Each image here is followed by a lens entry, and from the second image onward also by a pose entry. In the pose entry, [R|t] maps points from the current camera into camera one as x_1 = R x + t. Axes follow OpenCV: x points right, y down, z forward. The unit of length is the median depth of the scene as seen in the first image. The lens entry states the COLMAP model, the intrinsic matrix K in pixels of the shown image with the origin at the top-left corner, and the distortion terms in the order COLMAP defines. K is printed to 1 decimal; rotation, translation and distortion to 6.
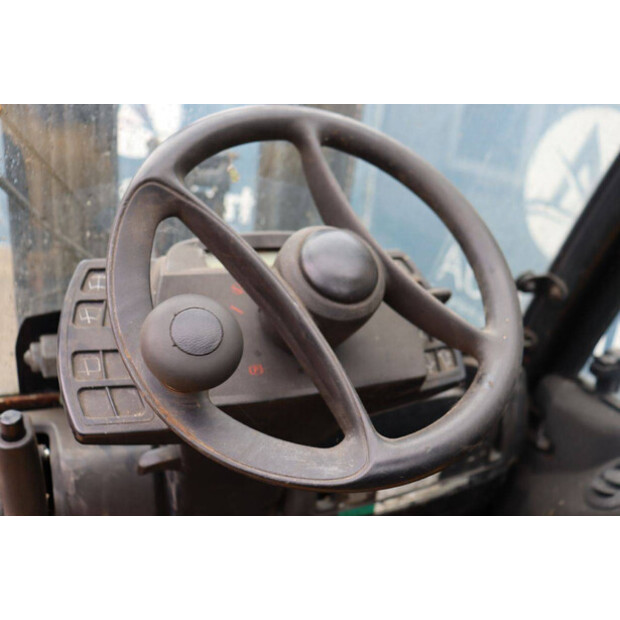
lens RADIAL K [[602.6, 0, 309.9], [0, 602.6, 308.9], [0, 0, 1]] dist [-0.032053, 0.000000]
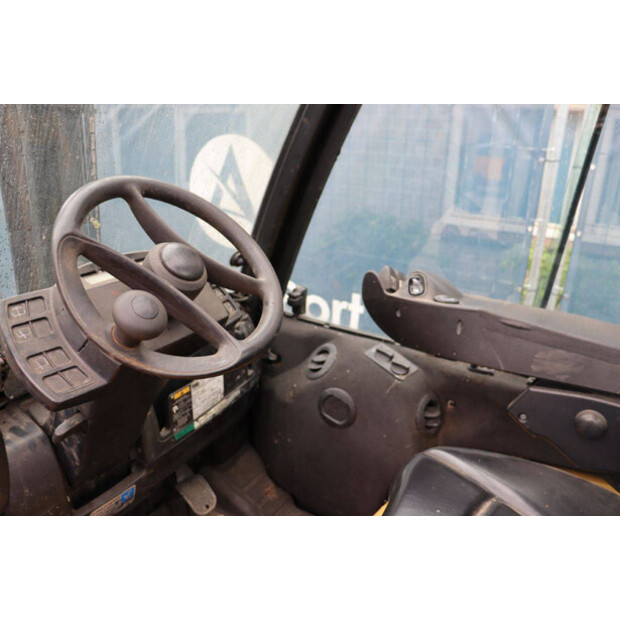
lens RADIAL K [[494.4, 0, 312.0], [0, 494.4, 310.5], [0, 0, 1]] dist [-0.145568, 0.092977]
pose [[0.816262, -0.260803, 0.515460, -0.387990], [0.247640, 0.964119, 0.095653, 0.021531], [-0.521911, 0.049571, 0.851558, -0.389140]]
